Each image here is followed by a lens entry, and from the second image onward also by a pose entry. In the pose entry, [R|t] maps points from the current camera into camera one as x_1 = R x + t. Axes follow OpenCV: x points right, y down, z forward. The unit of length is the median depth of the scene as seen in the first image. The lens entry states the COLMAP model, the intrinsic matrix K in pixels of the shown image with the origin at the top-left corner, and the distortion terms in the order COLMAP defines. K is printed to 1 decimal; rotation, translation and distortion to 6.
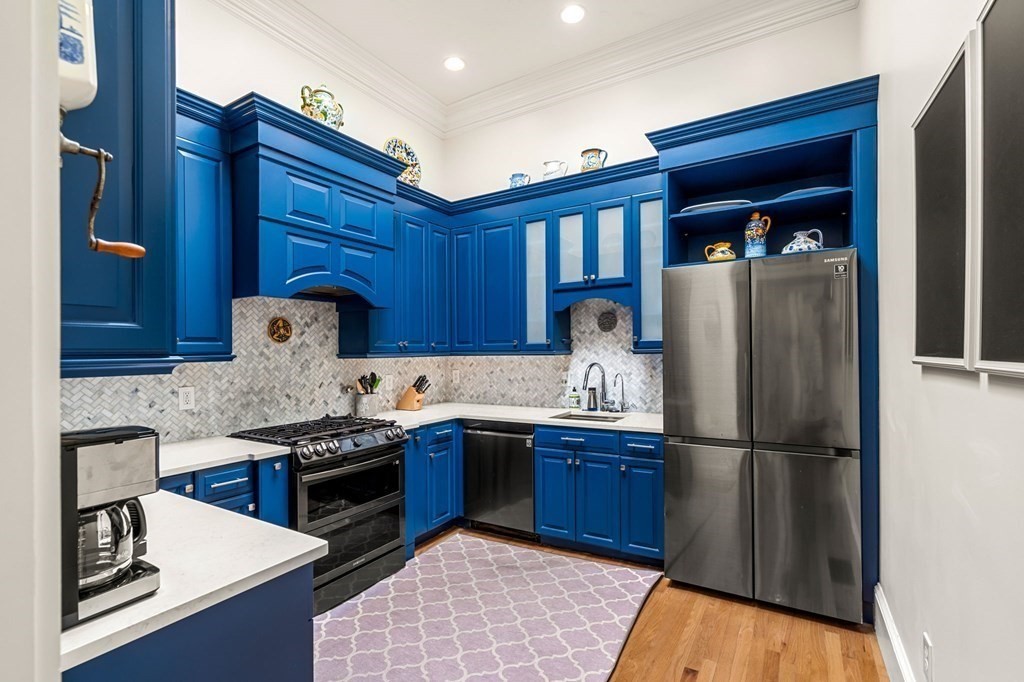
lens RADIAL K [[493.2, 0, 550.3], [0, 493.2, 351.5], [0, 0, 1]] dist [-0.007514, 0.005525]
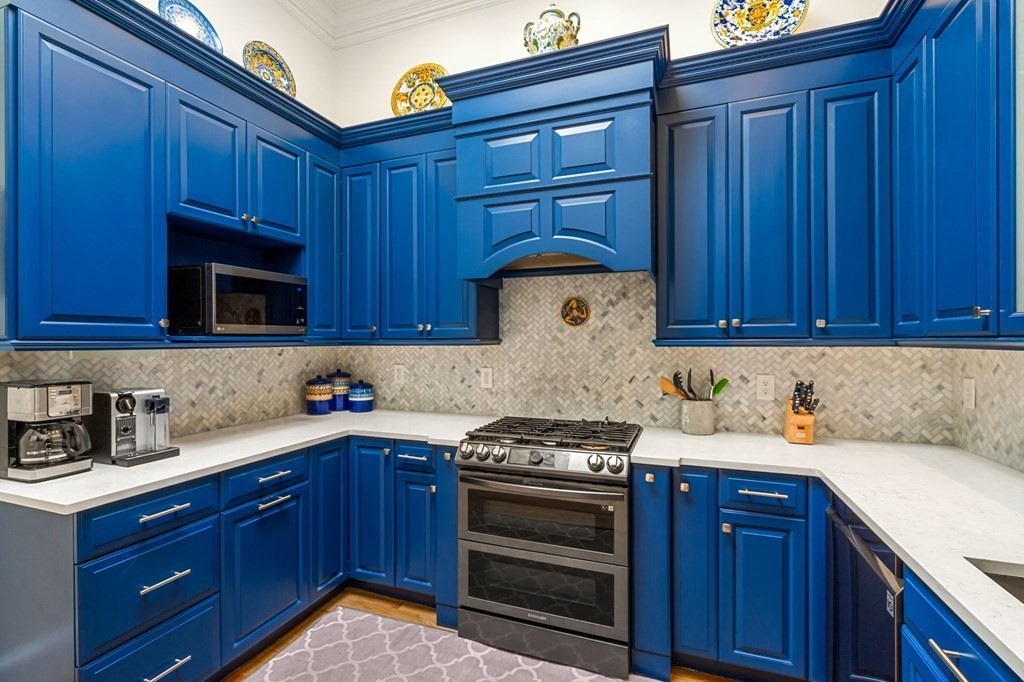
lens RADIAL K [[493.2, 0, 520.4], [0, 493.2, 340.3], [0, 0, 1]] dist [-0.007514, 0.005525]
pose [[0.083293, 0.012894, -0.996442, 0.311772], [-0.000691, 0.999917, 0.012881, -0.003961], [0.996525, -0.000384, 0.083295, 0.806615]]
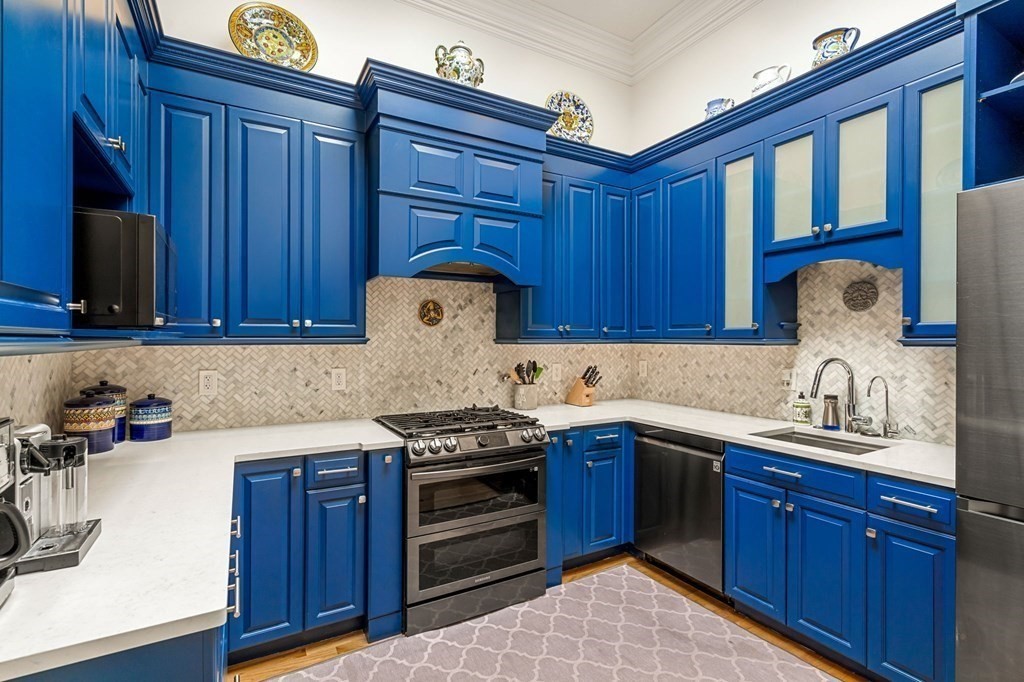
lens RADIAL K [[493.2, 0, 515.9], [0, 493.2, 338.8], [0, 0, 1]] dist [-0.007514, 0.005525]
pose [[0.841560, 0.014154, -0.539977, 0.109587], [-0.014192, 0.999891, 0.004092, 0.000376], [0.539977, 0.004220, 0.841670, 0.269606]]
